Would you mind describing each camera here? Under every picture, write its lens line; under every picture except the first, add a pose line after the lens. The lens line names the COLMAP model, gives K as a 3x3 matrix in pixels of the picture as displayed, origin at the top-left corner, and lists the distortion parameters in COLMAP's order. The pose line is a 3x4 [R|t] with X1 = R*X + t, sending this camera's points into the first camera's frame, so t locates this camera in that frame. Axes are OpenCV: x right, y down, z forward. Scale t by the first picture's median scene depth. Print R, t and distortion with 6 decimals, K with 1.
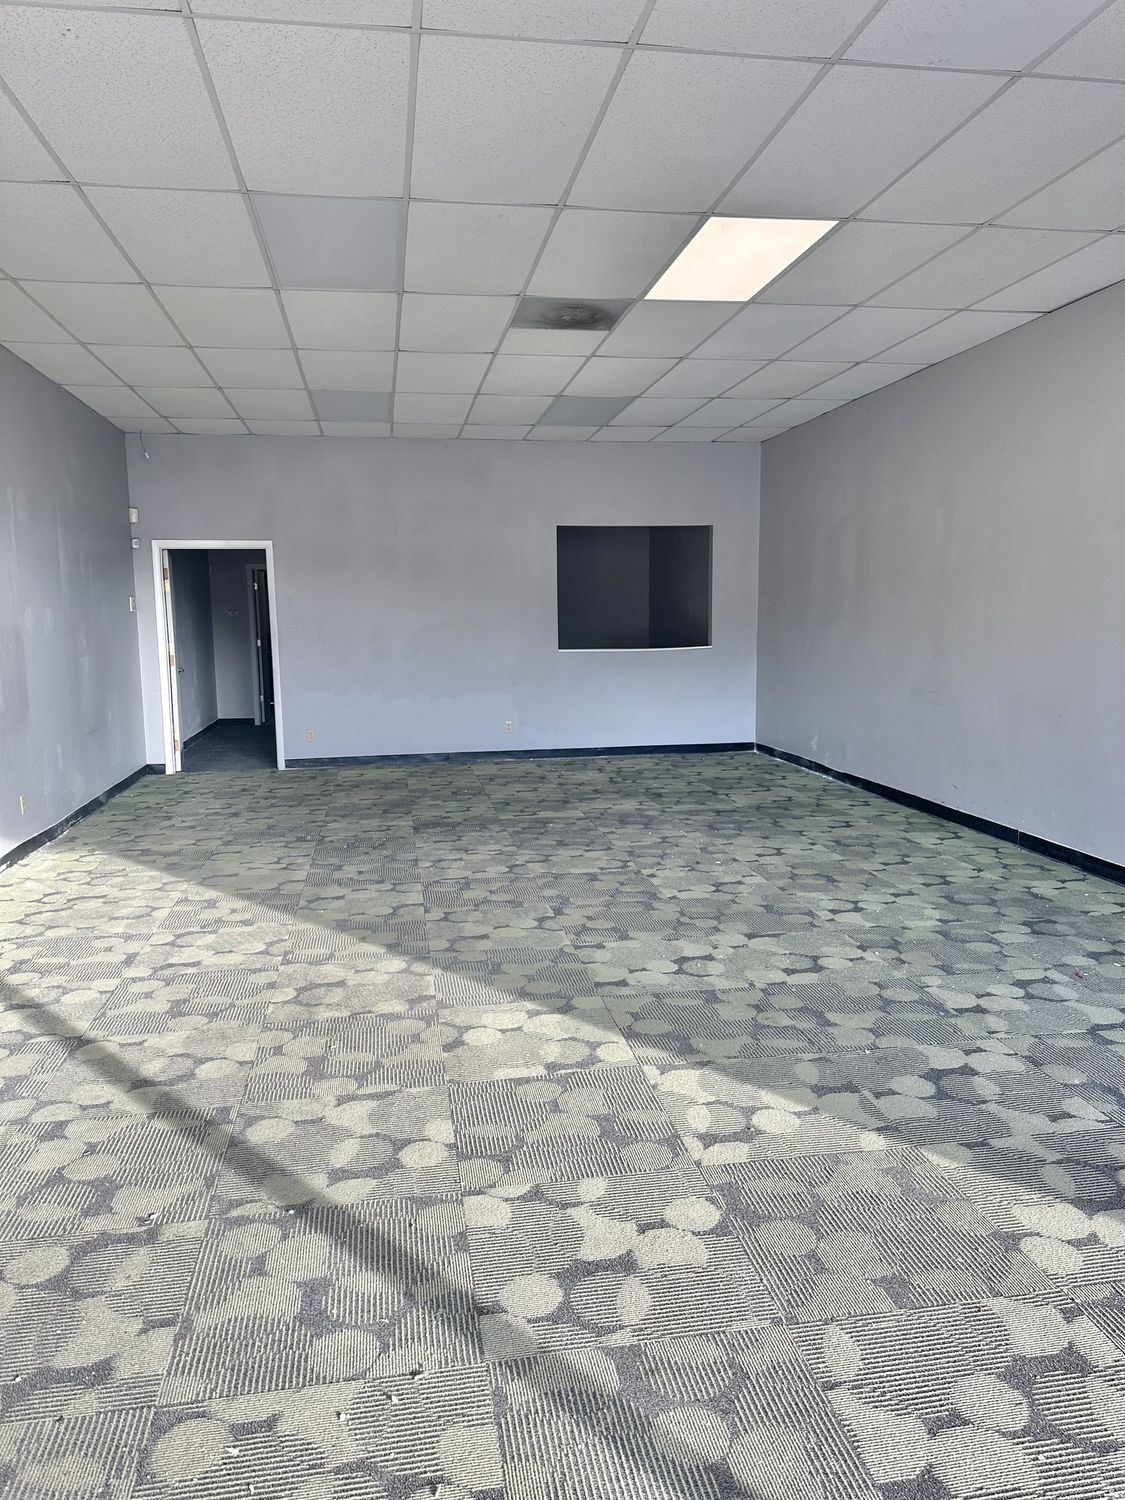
lens RADIAL K [[1058.2, 0, 562.5], [0, 1058.2, 750.0], [0, 0, 1]] dist [0.093069, -0.133699]
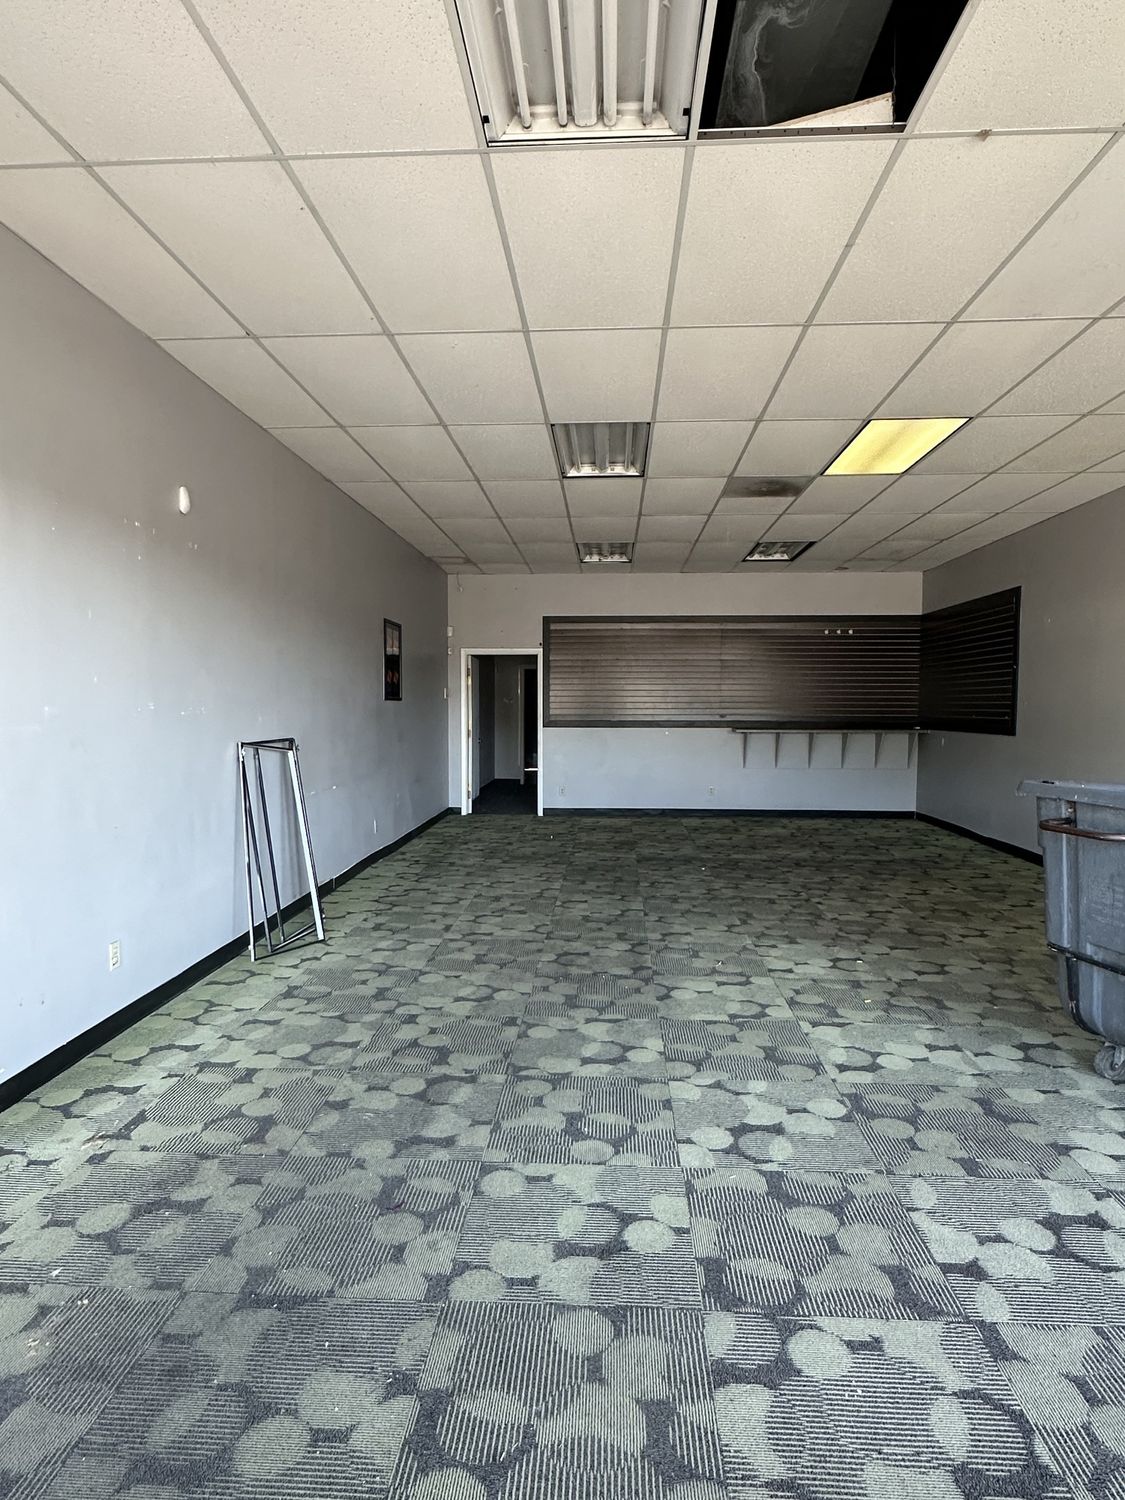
lens RADIAL K [[857.2, 0, 562.5], [0, 857.2, 750.0], [0, 0, 1]] dist [-0.001714, 0.000099]
pose [[0.974283, 0.028718, -0.223491, 0.012095], [-0.045643, 0.996436, -0.070938, 0.032003], [0.220658, 0.079314, 0.972121, -0.166052]]
